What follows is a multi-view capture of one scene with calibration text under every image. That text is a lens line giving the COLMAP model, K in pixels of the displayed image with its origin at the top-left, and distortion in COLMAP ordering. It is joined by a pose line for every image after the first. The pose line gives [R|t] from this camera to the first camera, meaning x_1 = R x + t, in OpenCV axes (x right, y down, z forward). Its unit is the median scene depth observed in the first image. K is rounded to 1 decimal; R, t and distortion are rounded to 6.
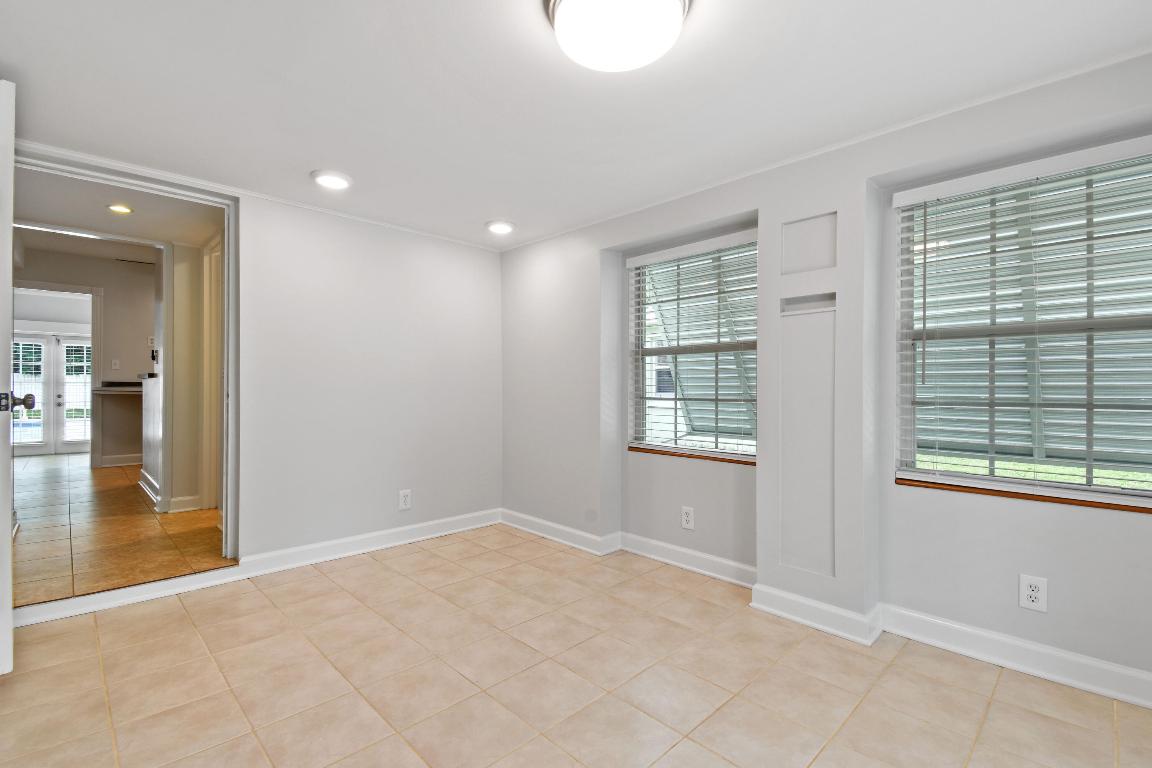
lens RADIAL K [[513.6, 0, 577.8], [0, 513.6, 383.5], [0, 0, 1]] dist [0.033245, -0.024514]
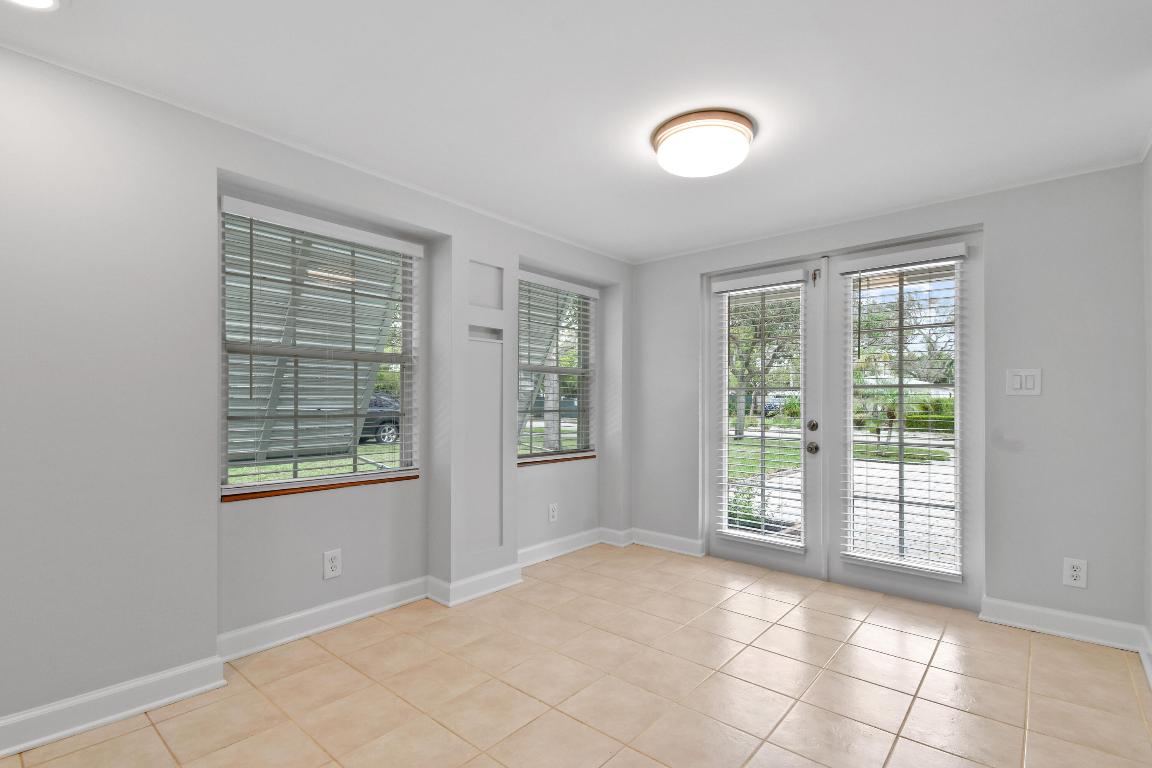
lens RADIAL K [[533.6, 0, 574.2], [0, 533.6, 393.2], [0, 0, 1]] dist [0.048559, -0.029716]
pose [[-0.078071, 0.012538, 0.996869, -0.697426], [-0.010380, 0.999857, -0.013388, 0.002549], [-0.996894, -0.011392, -0.077930, 0.735586]]
